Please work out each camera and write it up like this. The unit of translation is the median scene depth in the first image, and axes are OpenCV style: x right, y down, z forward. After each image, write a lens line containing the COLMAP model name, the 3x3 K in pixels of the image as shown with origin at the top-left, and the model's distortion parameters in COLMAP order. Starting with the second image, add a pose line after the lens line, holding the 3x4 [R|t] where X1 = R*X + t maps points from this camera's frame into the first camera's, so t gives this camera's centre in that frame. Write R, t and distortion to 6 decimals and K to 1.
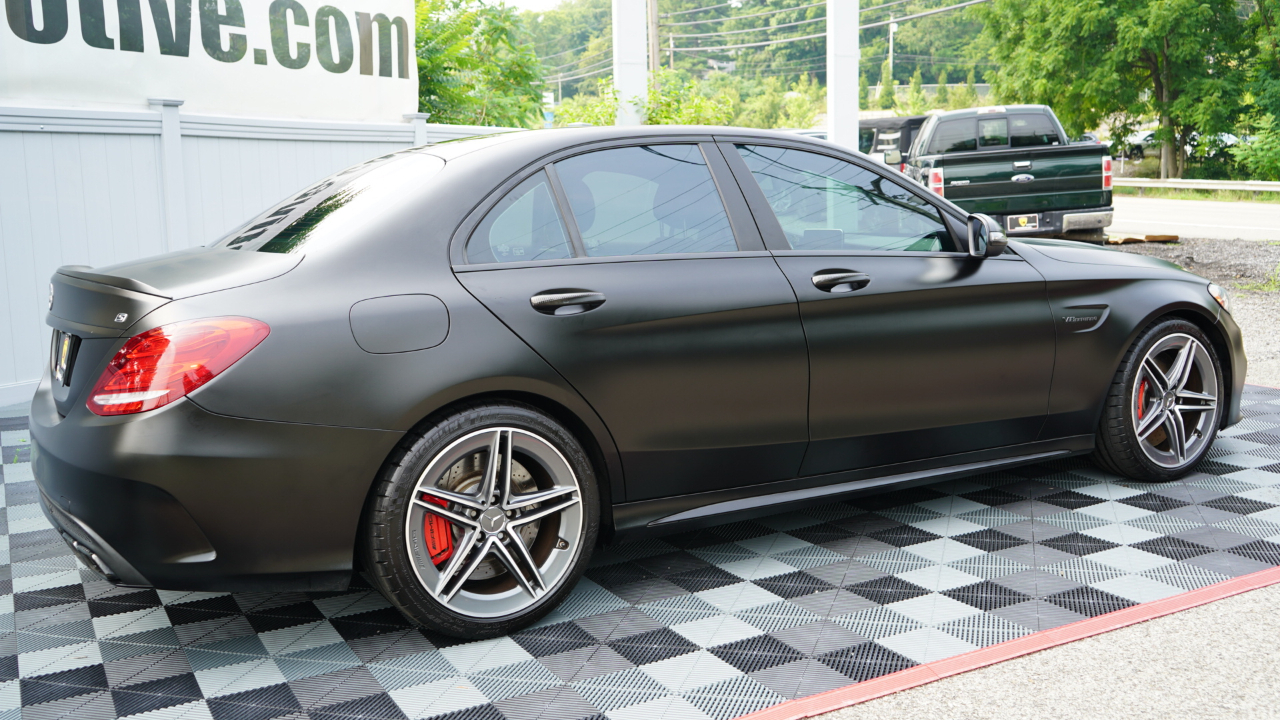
lens RADIAL K [[1201.8, 0, 640.0], [0, 1201.8, 360.0], [0, 0, 1]] dist [0.000676, 0.002660]
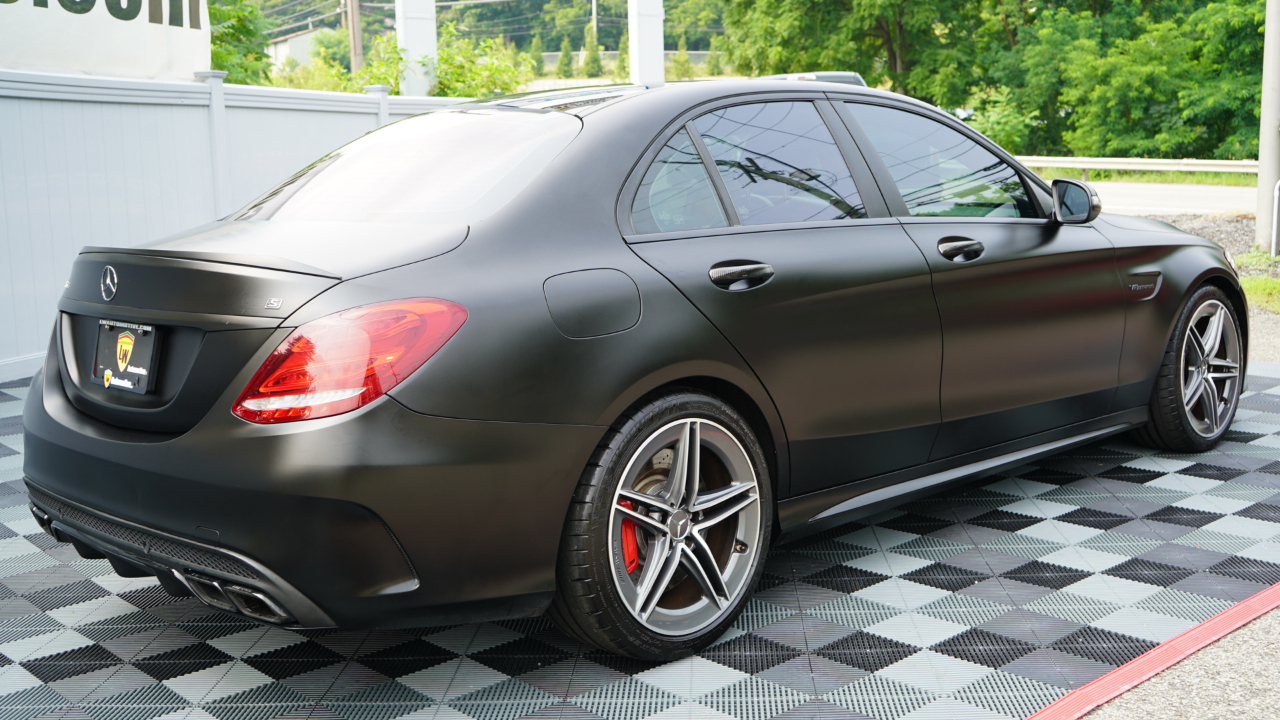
lens RADIAL K [[1355.5, 0, 640.0], [0, 1355.5, 360.0], [0, 0, 1]] dist [0.006538, 0.017739]
pose [[0.971546, -0.035766, 0.234136, -0.264850], [0.035640, 0.999353, 0.004772, 0.004882], [-0.234155, 0.003708, 0.972192, 0.028736]]
